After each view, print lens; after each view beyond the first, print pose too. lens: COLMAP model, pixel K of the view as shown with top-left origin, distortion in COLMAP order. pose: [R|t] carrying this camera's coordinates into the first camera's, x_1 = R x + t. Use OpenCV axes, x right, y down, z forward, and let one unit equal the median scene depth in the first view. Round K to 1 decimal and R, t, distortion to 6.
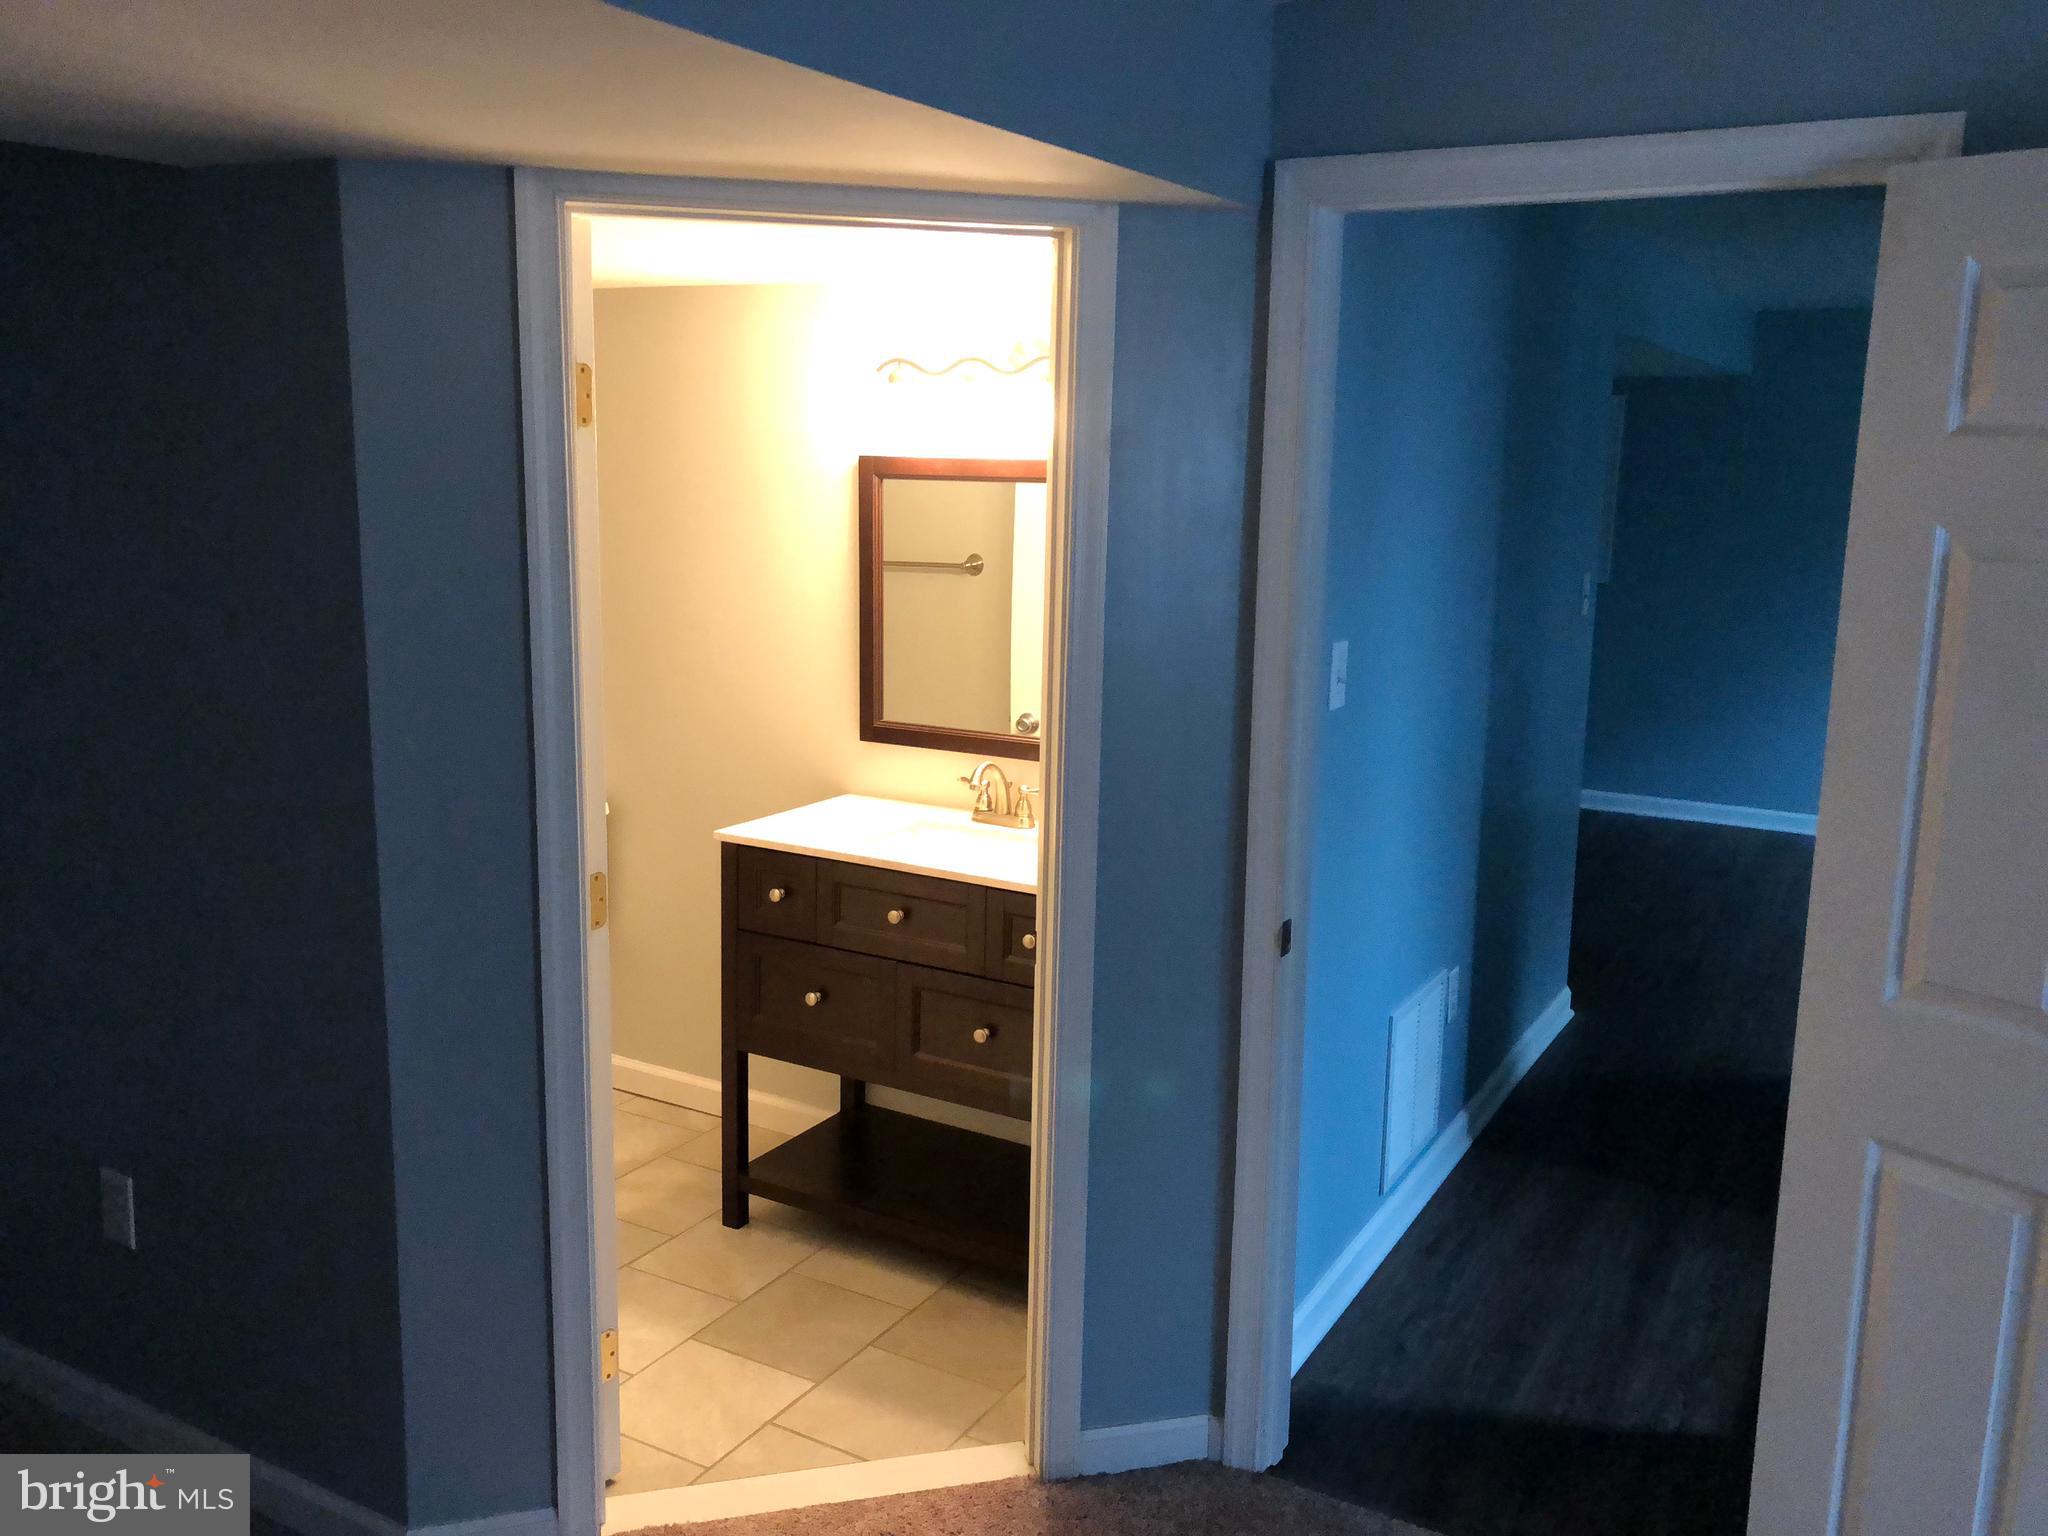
lens RADIAL K [[1682.2, 0, 1026.0], [0, 1682.2, 760.1], [0, 0, 1]] dist [0.026732, -0.014218]
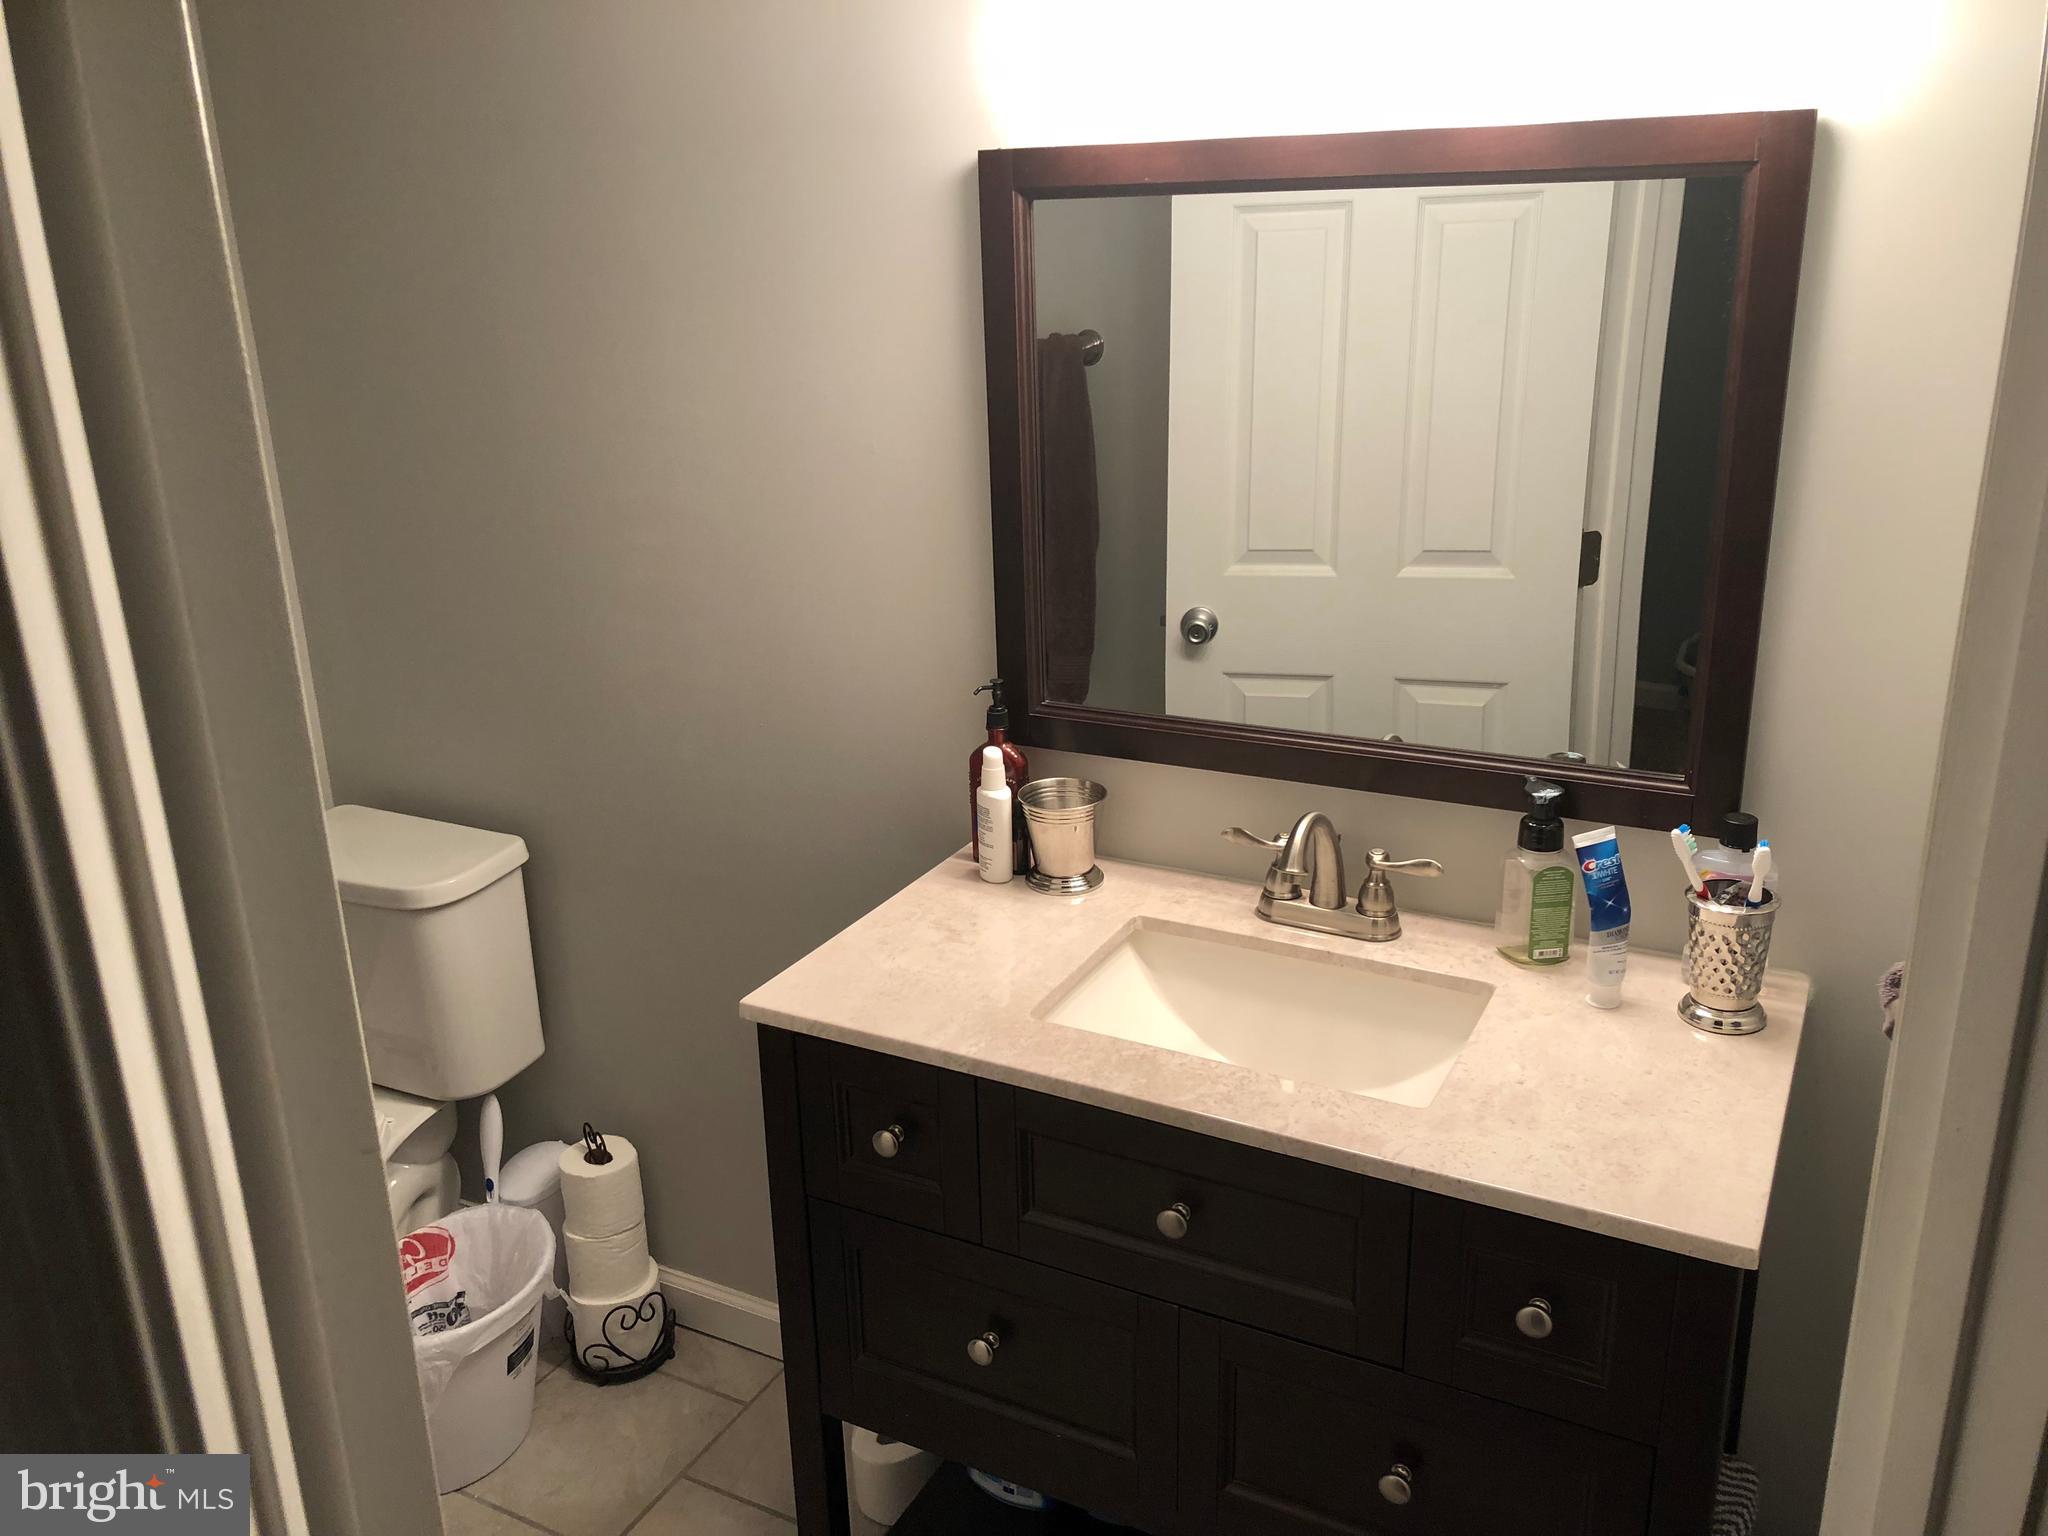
lens RADIAL K [[1682.2, 0, 1023.5], [0, 1682.2, 773.7], [0, 0, 1]] dist [0.026732, -0.014218]
pose [[0.998257, -0.057704, 0.012381, -0.109067], [0.054902, 0.984953, 0.163871, -0.092848], [-0.021651, -0.162906, 0.986404, 0.548128]]
